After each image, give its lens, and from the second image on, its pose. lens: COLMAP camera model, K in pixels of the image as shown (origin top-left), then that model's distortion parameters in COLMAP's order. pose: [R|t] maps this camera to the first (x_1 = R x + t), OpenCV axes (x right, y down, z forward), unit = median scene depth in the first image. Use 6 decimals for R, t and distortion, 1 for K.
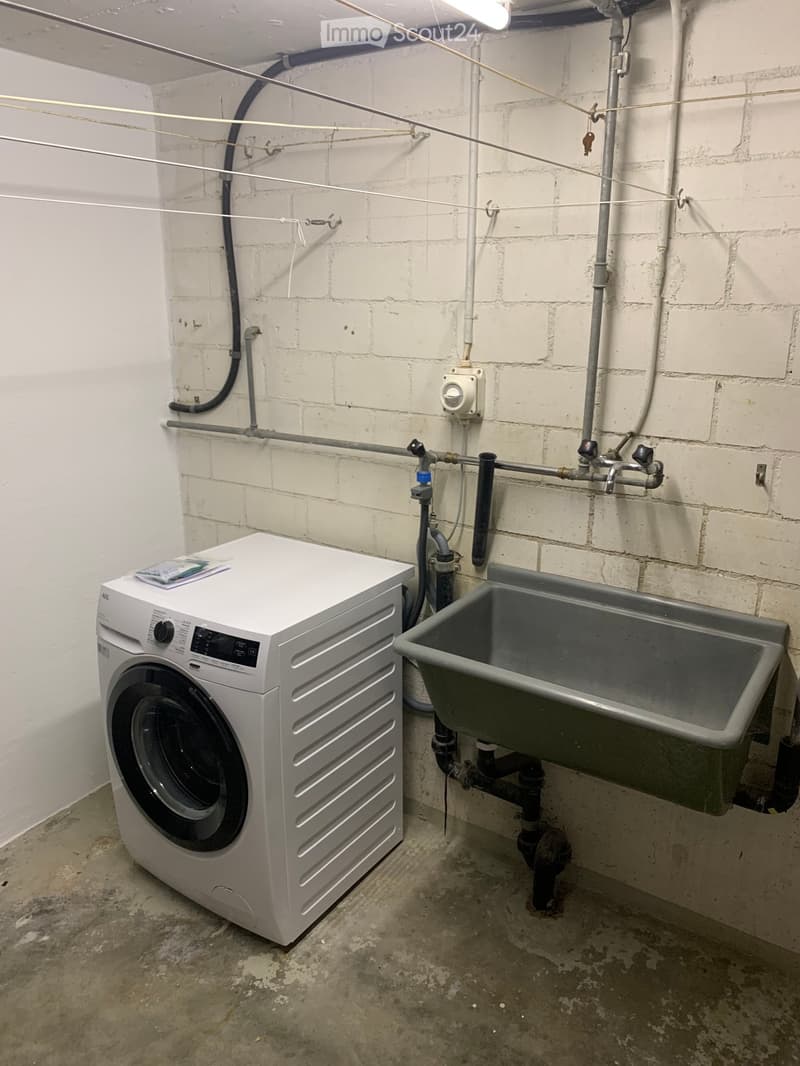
lens RADIAL K [[807.9, 0, 400.0], [0, 807.9, 533.0], [0, 0, 1]] dist [0.051346, -0.000227]
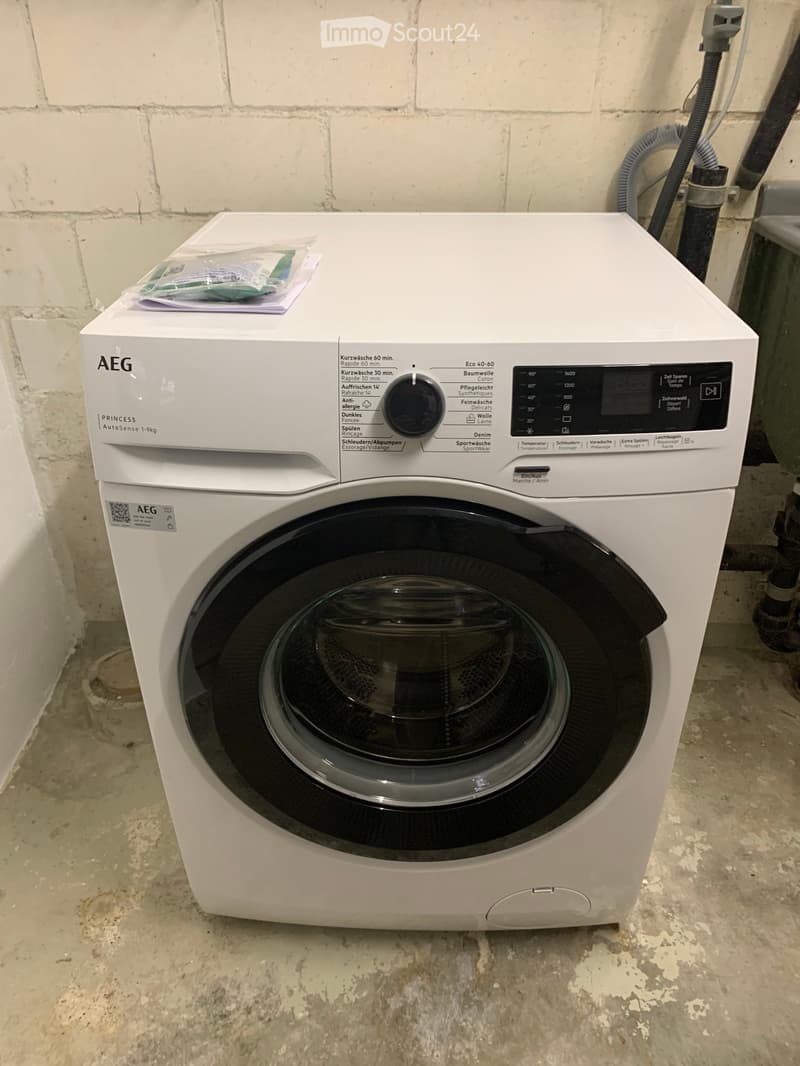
lens RADIAL K [[816.3, 0, 400.0], [0, 816.3, 533.0], [0, 0, 1]] dist [0.020426, -0.004609]
pose [[0.839004, -0.282185, 0.465235, -0.456755], [0.153836, 0.943147, 0.294632, 0.064387], [-0.521926, -0.175627, 0.834715, 0.660056]]
